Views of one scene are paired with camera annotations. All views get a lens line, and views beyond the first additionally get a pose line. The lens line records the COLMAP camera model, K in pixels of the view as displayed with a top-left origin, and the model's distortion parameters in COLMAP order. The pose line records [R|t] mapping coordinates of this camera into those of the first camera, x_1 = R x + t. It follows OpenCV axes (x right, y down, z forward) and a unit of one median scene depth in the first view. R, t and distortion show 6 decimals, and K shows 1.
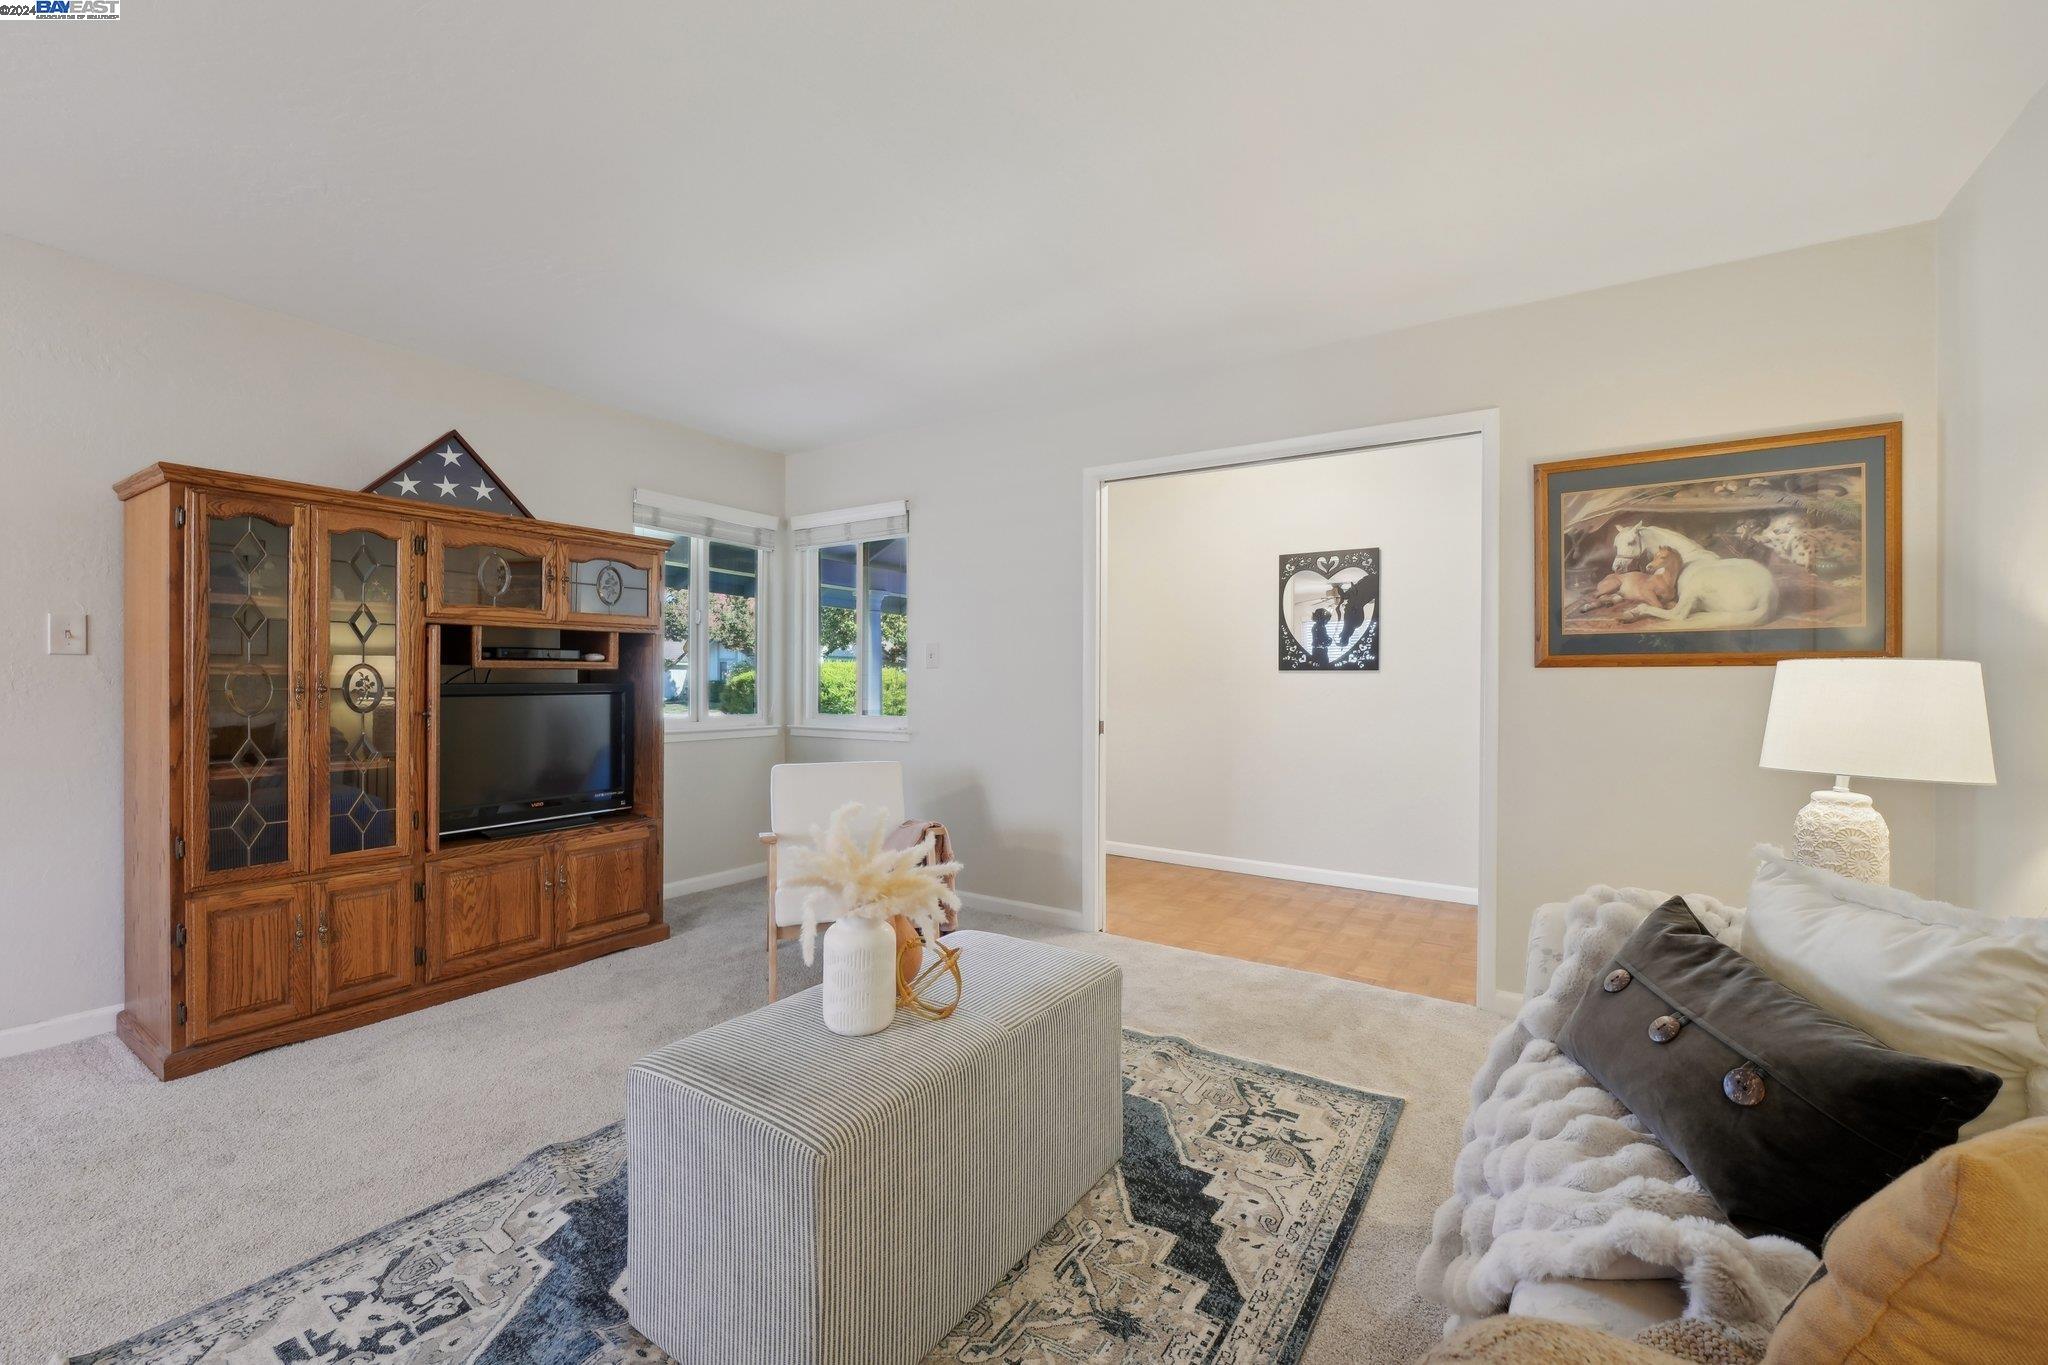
lens RADIAL K [[832.1, 0, 1023.1], [0, 832.1, 679.3], [0, 0, 1]] dist [-0.013185, 0.002791]
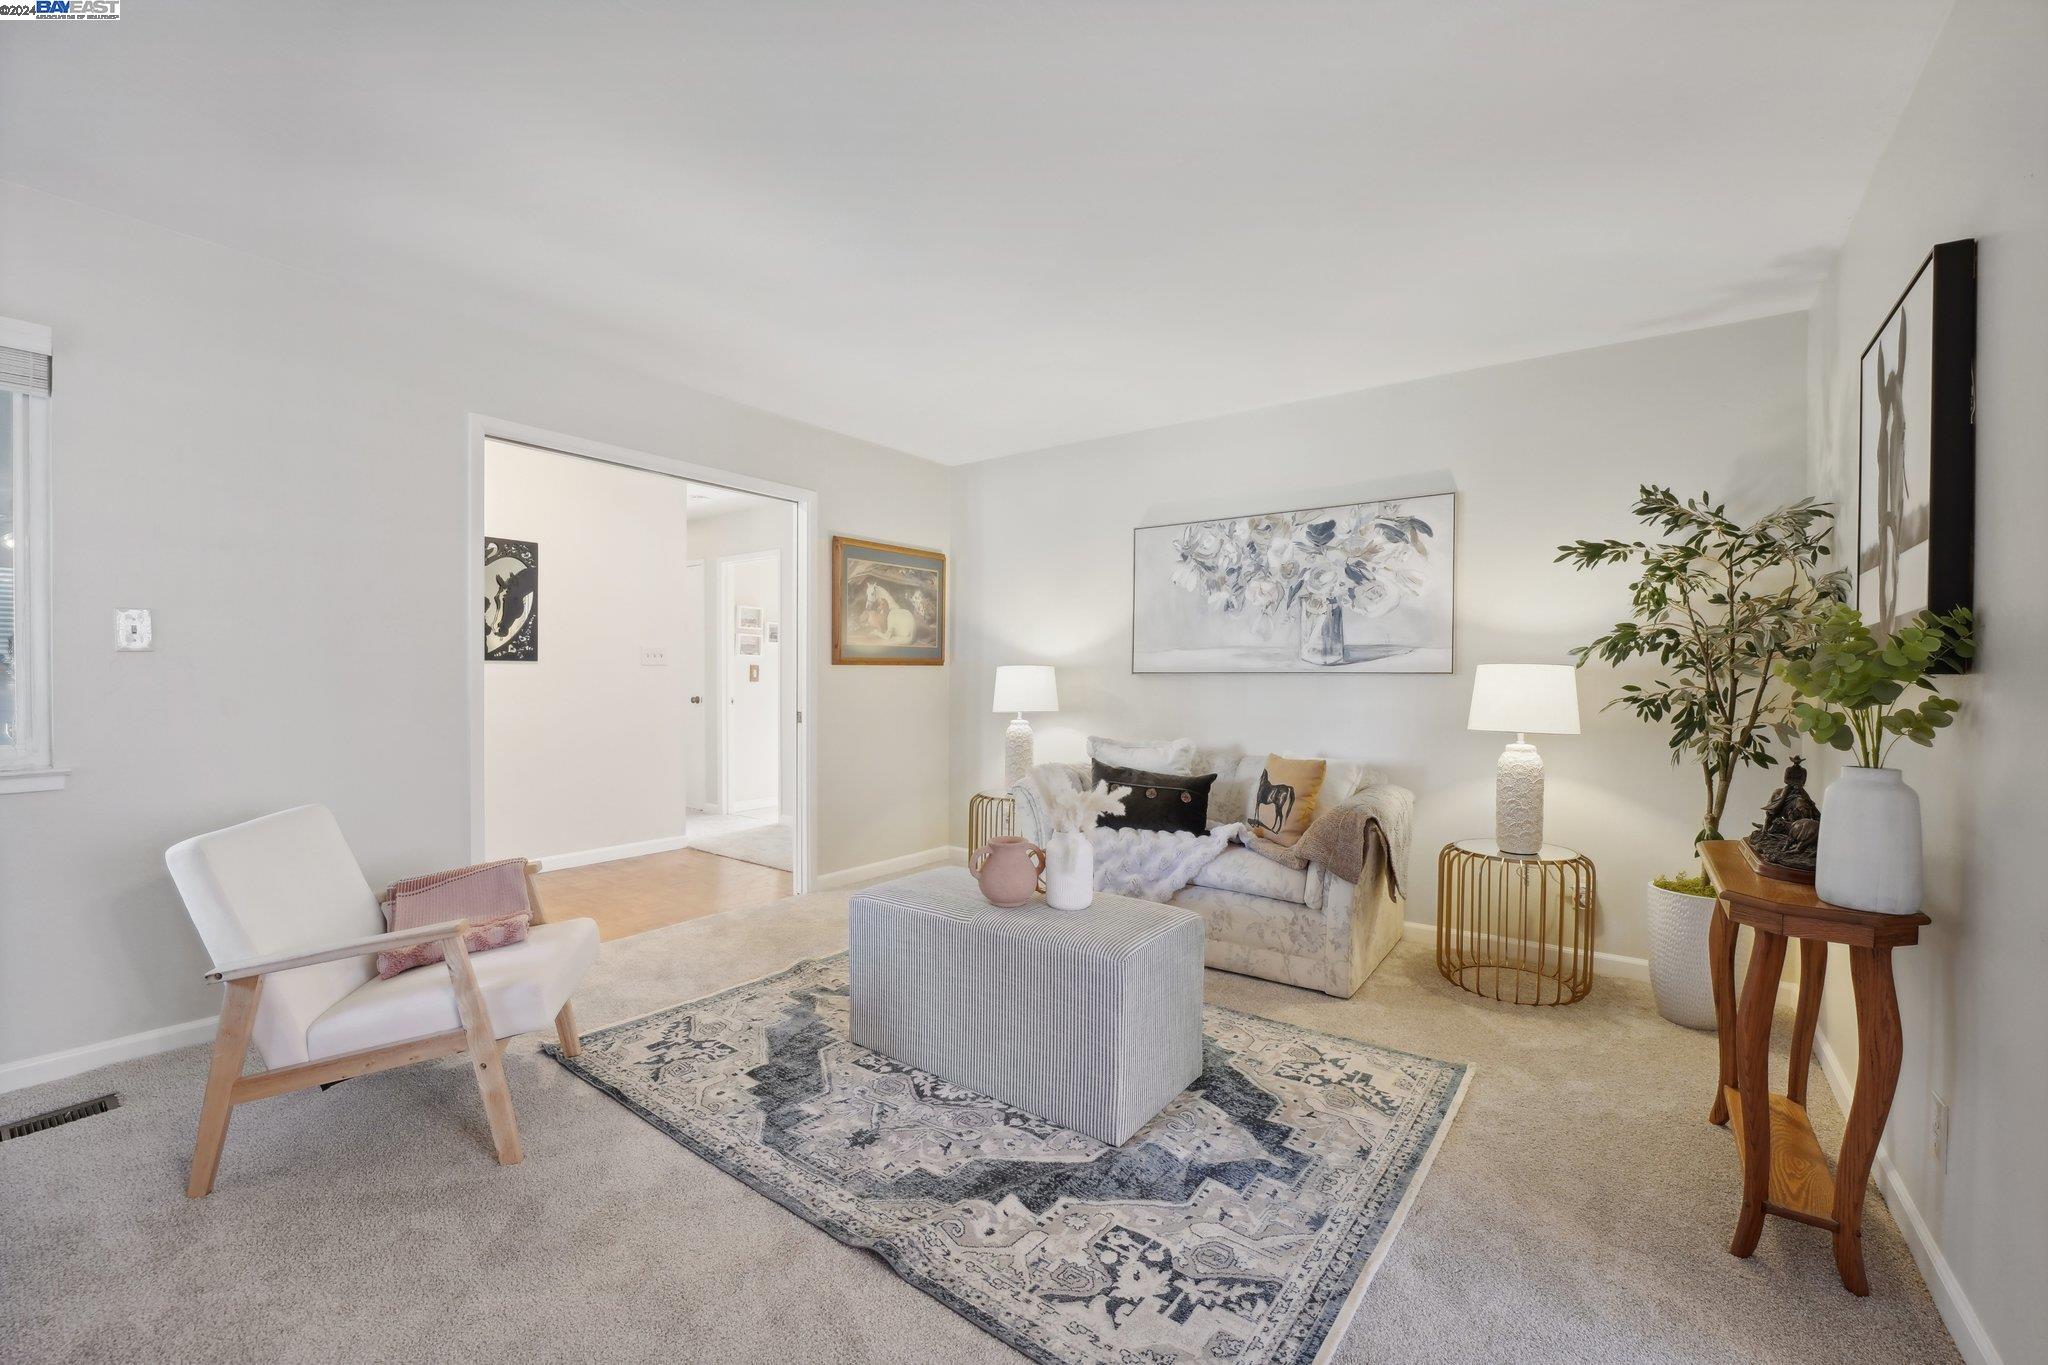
lens RADIAL K [[832.1, 0, 1017.9], [0, 832.1, 686.6], [0, 0, 1]] dist [-0.013185, 0.002791]
pose [[0.056708, -0.021661, 0.998156, -0.993882], [-0.005888, 0.999740, 0.022030, -0.009794], [-0.998373, -0.007127, 0.056565, 0.587083]]
